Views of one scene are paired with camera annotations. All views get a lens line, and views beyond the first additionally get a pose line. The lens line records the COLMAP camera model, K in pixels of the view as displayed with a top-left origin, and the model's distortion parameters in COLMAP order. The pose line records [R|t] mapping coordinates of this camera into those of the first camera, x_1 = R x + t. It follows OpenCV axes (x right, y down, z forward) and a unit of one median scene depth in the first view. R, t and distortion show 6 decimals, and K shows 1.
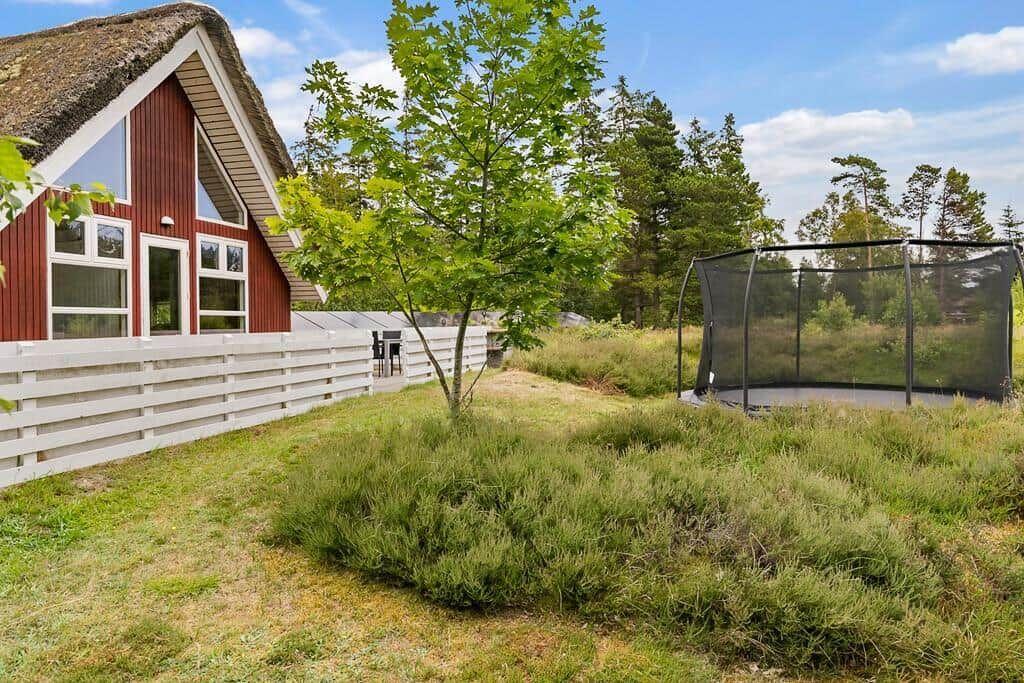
lens RADIAL K [[701.8, 0, 505.6], [0, 701.8, 322.2], [0, 0, 1]] dist [-0.004066, 0.002572]
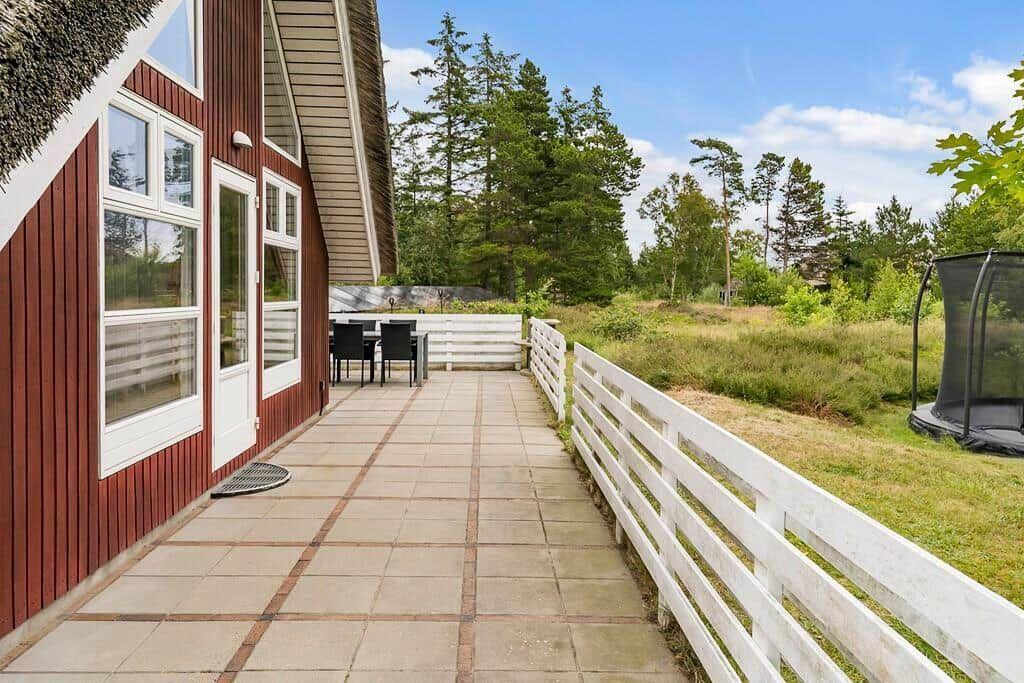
lens RADIAL K [[701.8, 0, 505.6], [0, 701.8, 322.2], [0, 0, 1]] dist [-0.004066, 0.002572]
pose [[0.960979, 0.010654, 0.276415, -0.084034], [-0.023865, 0.998725, 0.044477, -0.006449], [-0.275589, -0.049338, 0.960009, 0.081362]]
